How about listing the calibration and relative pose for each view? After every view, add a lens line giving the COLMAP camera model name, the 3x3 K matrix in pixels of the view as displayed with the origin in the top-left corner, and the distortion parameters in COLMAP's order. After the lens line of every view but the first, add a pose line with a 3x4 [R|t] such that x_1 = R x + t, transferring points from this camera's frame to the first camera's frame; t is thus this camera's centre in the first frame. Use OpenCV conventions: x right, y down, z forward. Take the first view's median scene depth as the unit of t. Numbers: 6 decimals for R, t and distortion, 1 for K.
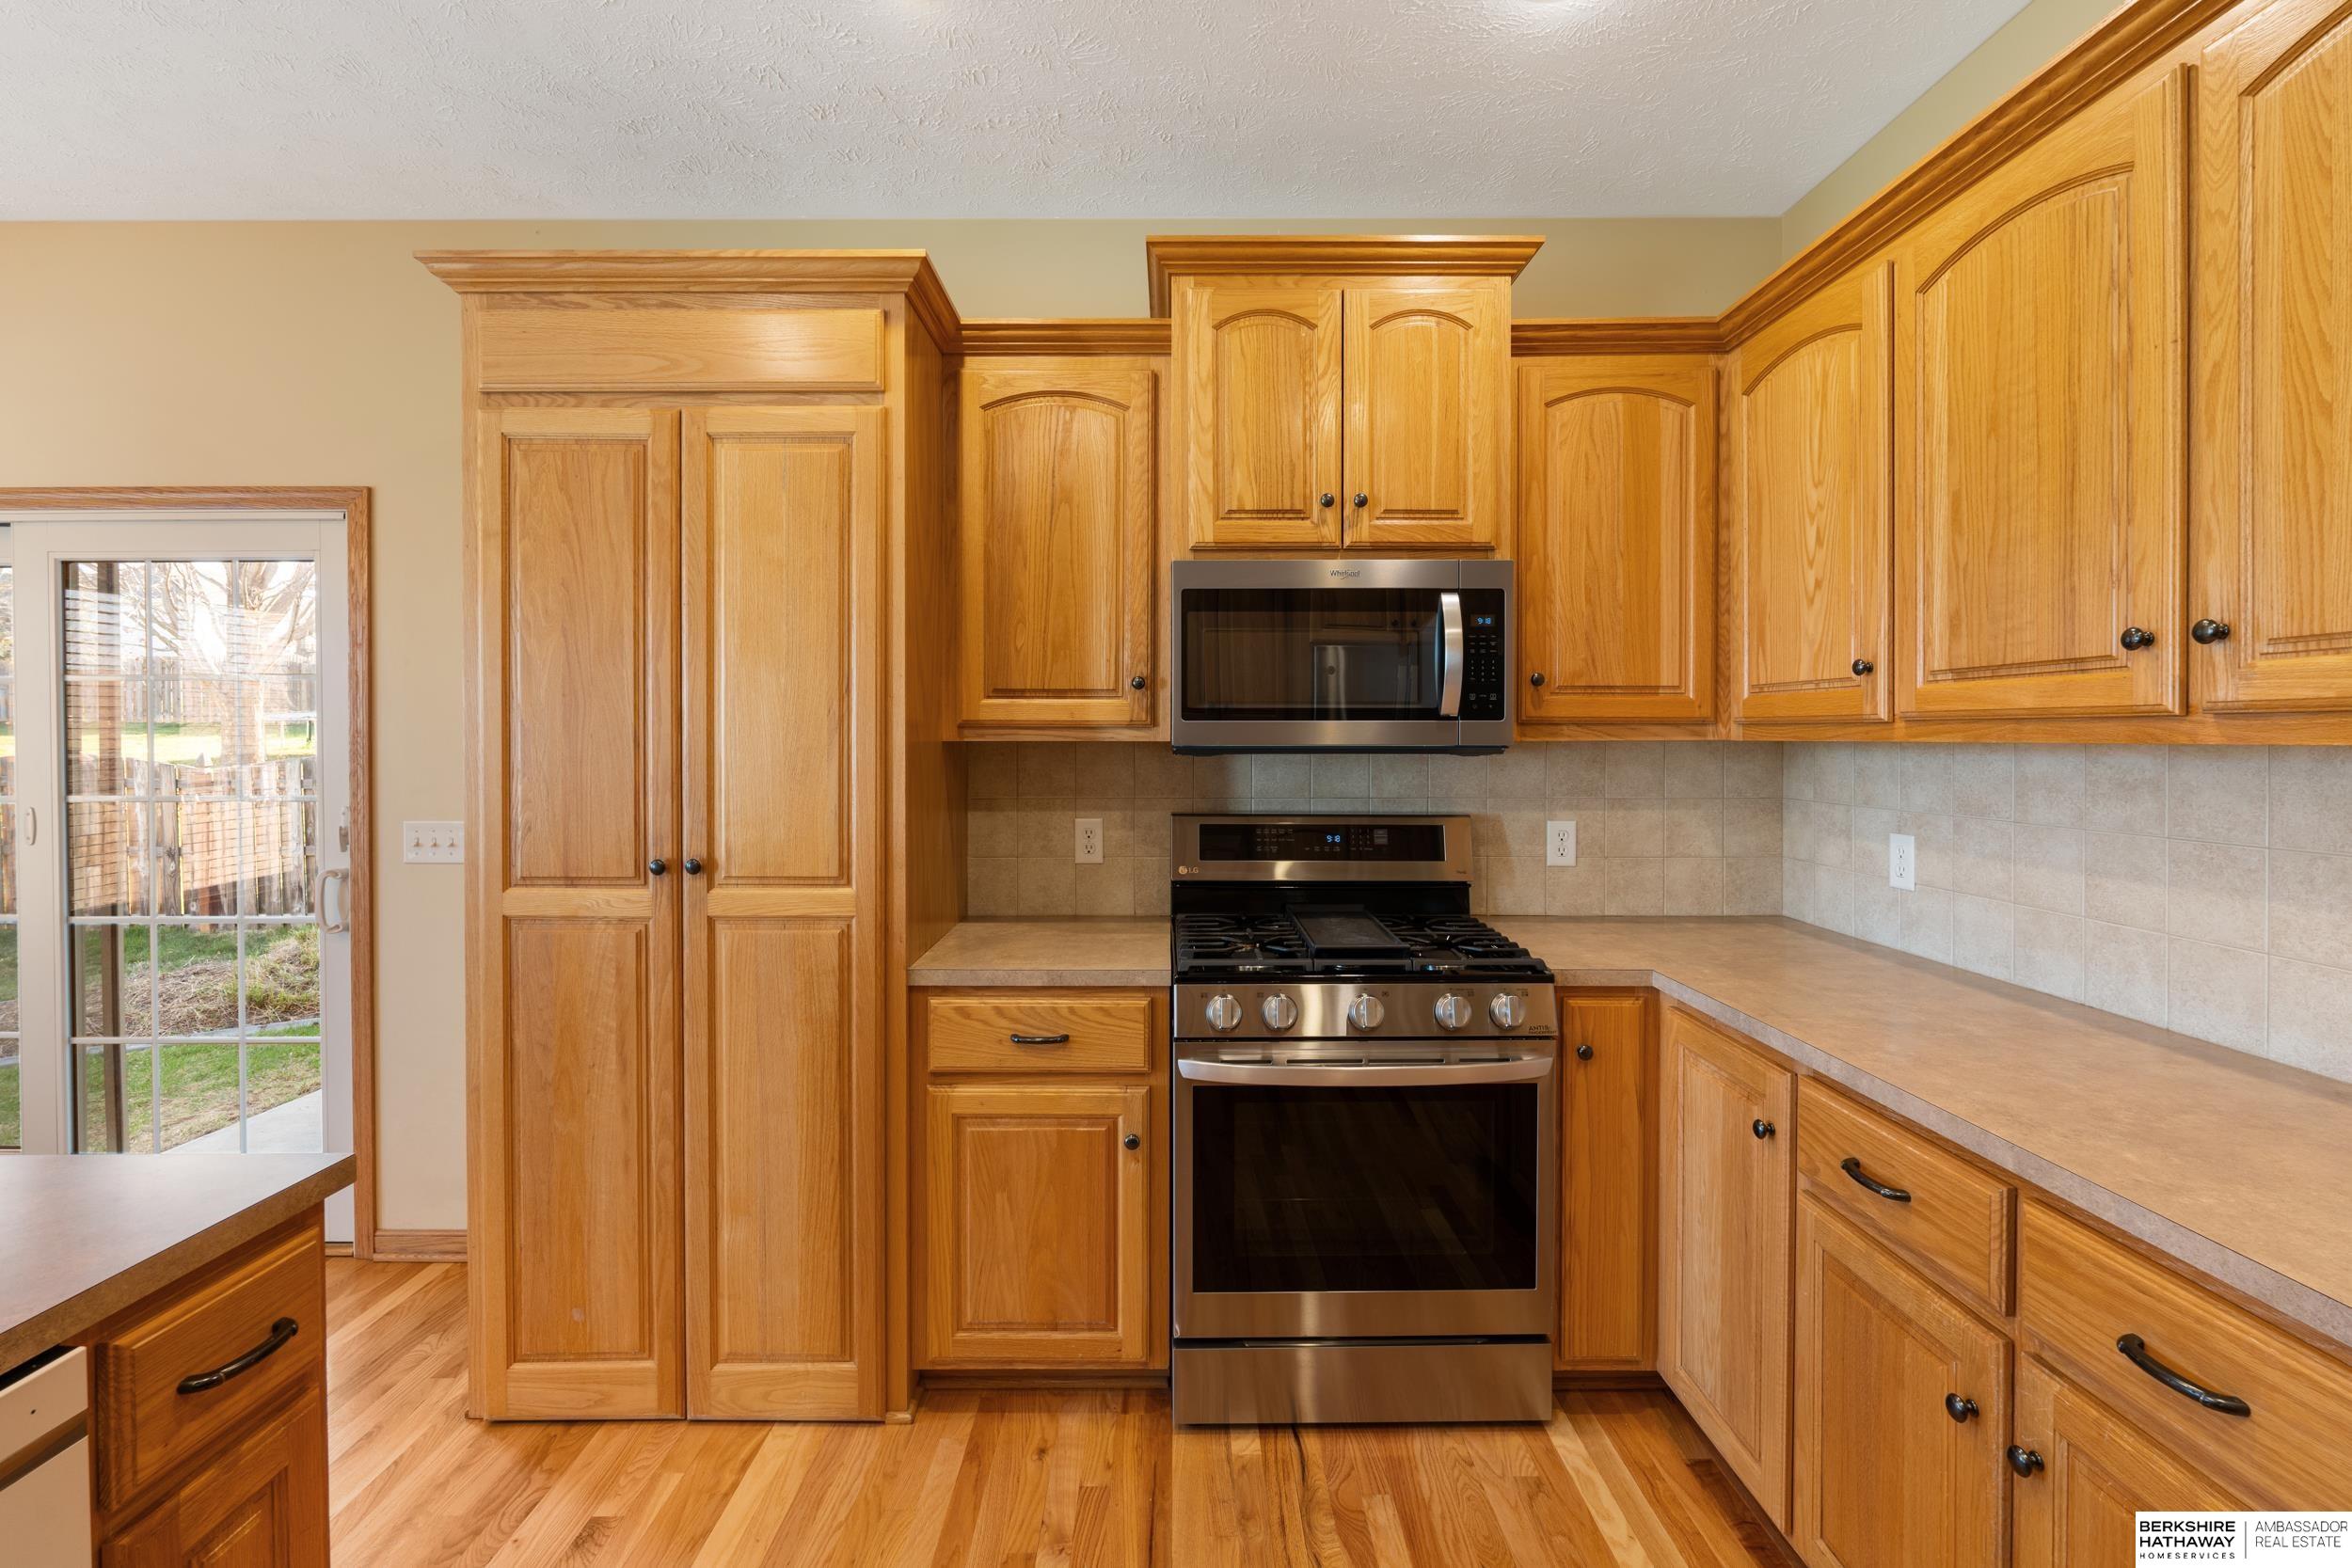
lens RADIAL K [[1039.7, 0, 1174.4], [0, 1039.7, 744.4], [0, 0, 1]] dist [-0.004179, -0.000244]
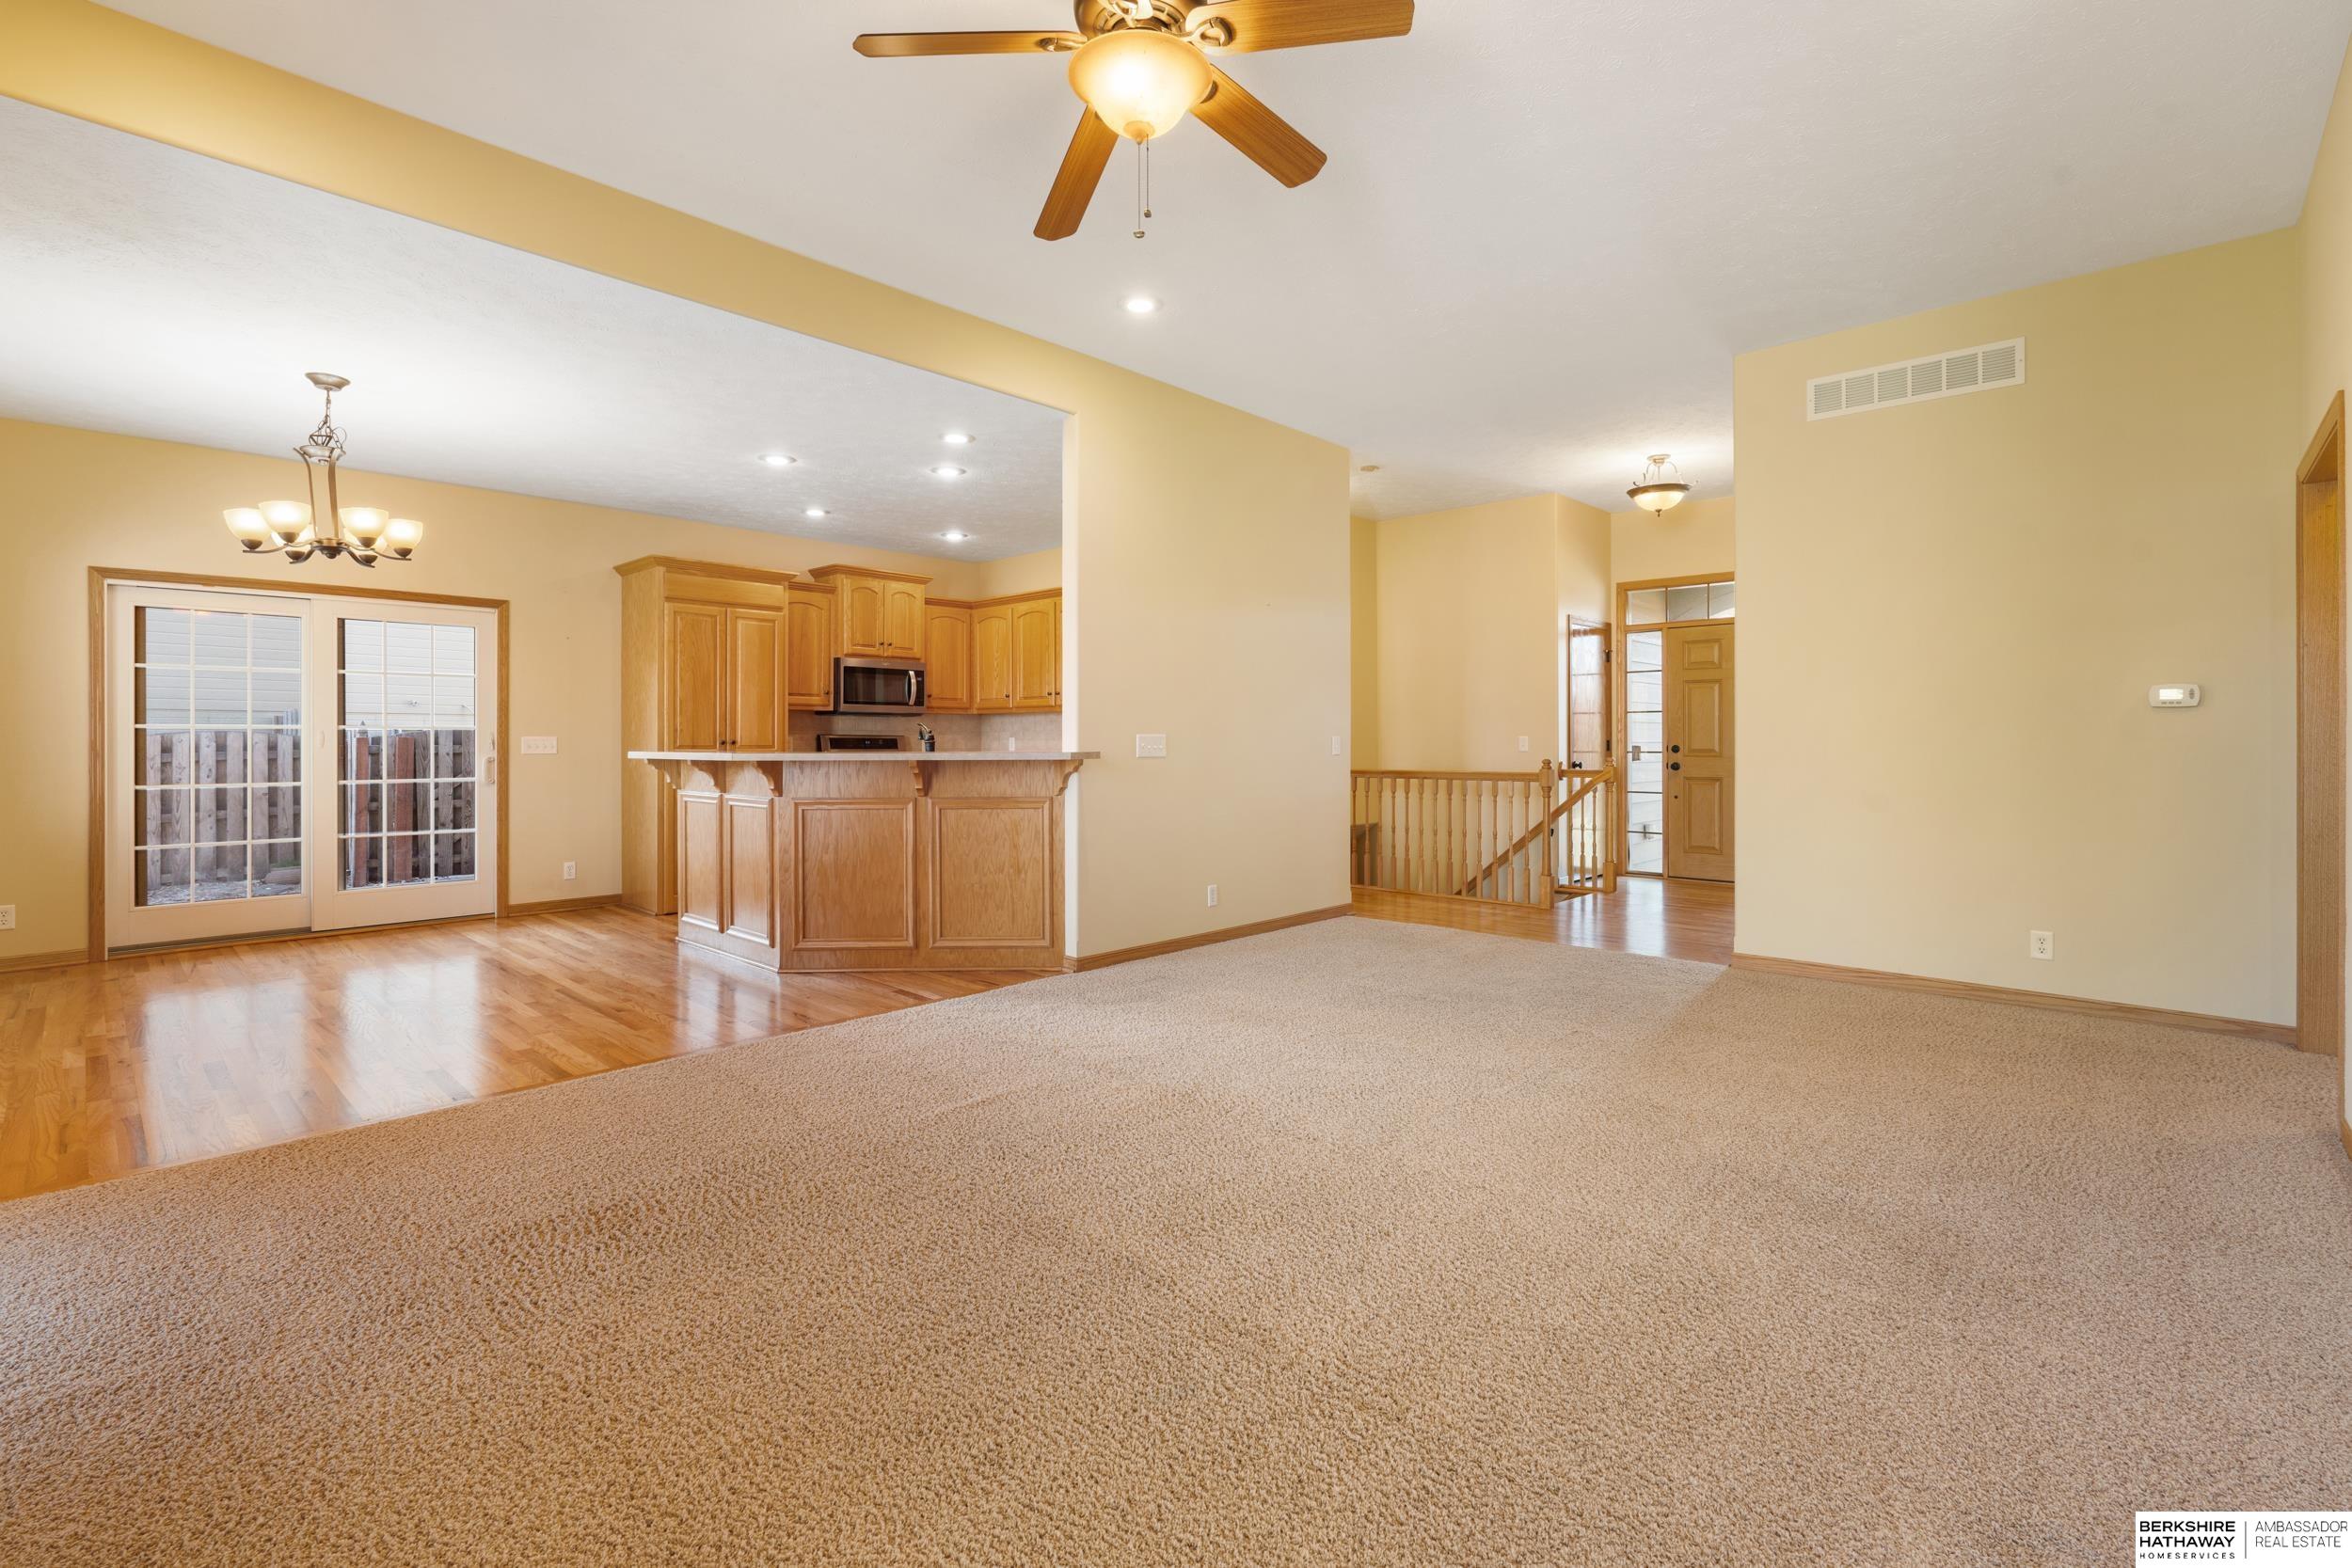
lens RADIAL K [[1039.7, 0, 1174.4], [0, 1039.7, 744.4], [0, 0, 1]] dist [-0.004179, -0.000244]
pose [[0.685327, -0.000112, 0.728236, -1.948403], [0.005420, 0.999973, -0.004948, 0.148514], [-0.728216, 0.007338, 0.685309, -2.401992]]
